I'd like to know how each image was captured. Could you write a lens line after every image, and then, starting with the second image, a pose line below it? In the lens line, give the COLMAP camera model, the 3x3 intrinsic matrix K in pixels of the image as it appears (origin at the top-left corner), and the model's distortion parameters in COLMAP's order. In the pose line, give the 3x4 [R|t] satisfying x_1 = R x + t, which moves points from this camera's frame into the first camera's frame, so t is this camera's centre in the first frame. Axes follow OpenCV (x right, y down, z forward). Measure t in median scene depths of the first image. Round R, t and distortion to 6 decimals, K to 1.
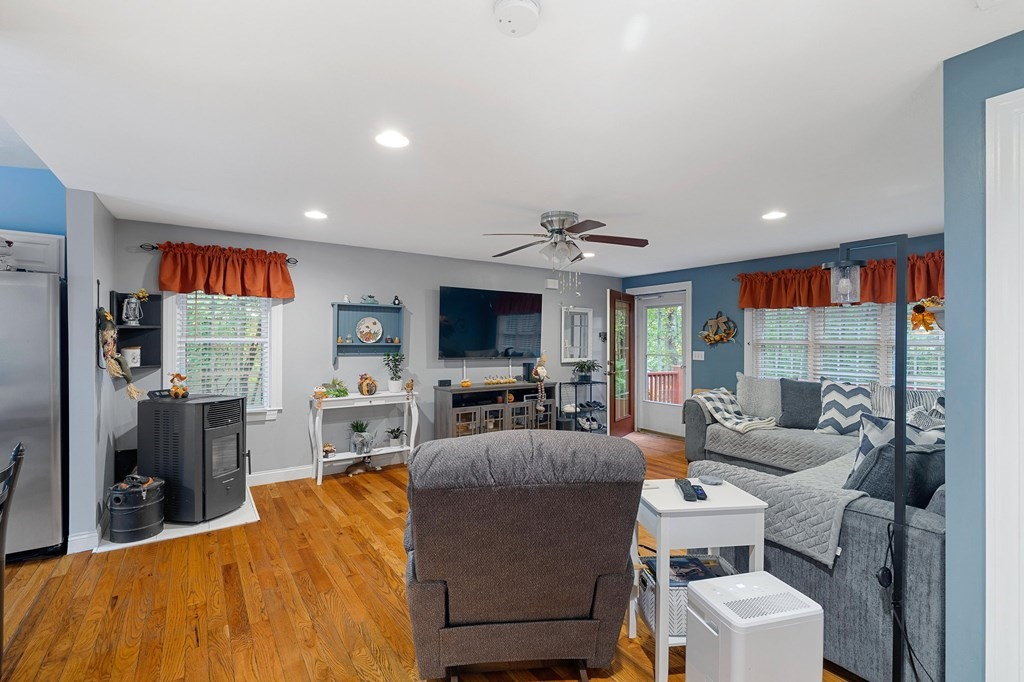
lens RADIAL K [[461.3, 0, 512.0], [0, 461.3, 341.0], [0, 0, 1]] dist [0.000206, 0.000258]
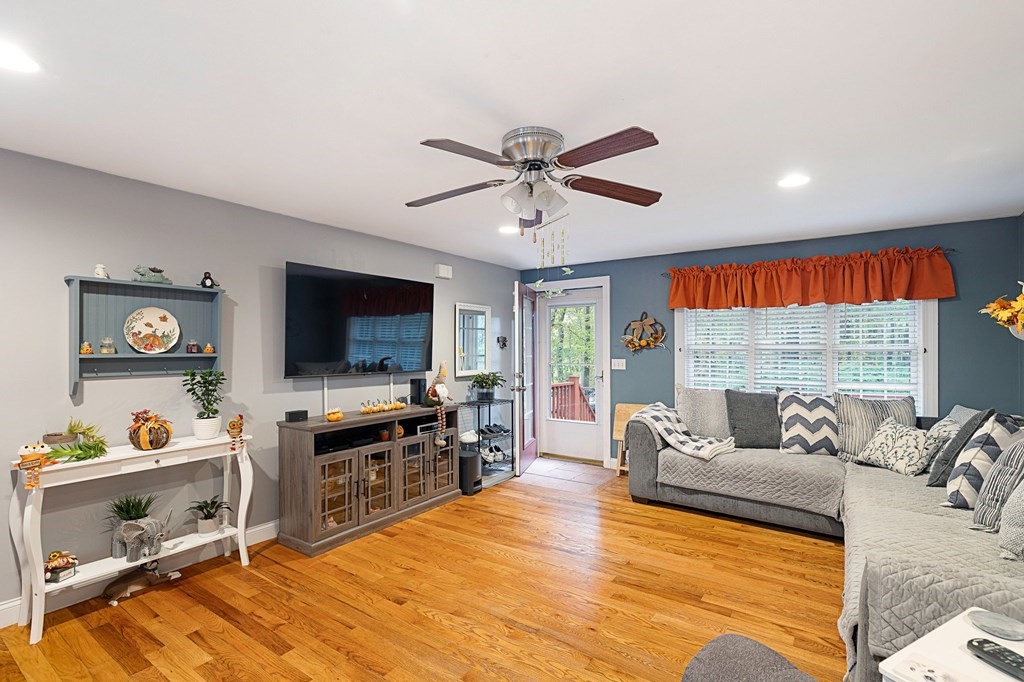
lens RADIAL K [[477.4, 0, 513.5], [0, 477.4, 349.5], [0, 0, 1]] dist [-0.003575, 0.000784]
pose [[0.936406, -0.007427, 0.350839, -0.106693], [0.006509, 0.999972, 0.003797, 0.000029], [-0.350858, -0.001272, 0.936428, 0.318913]]
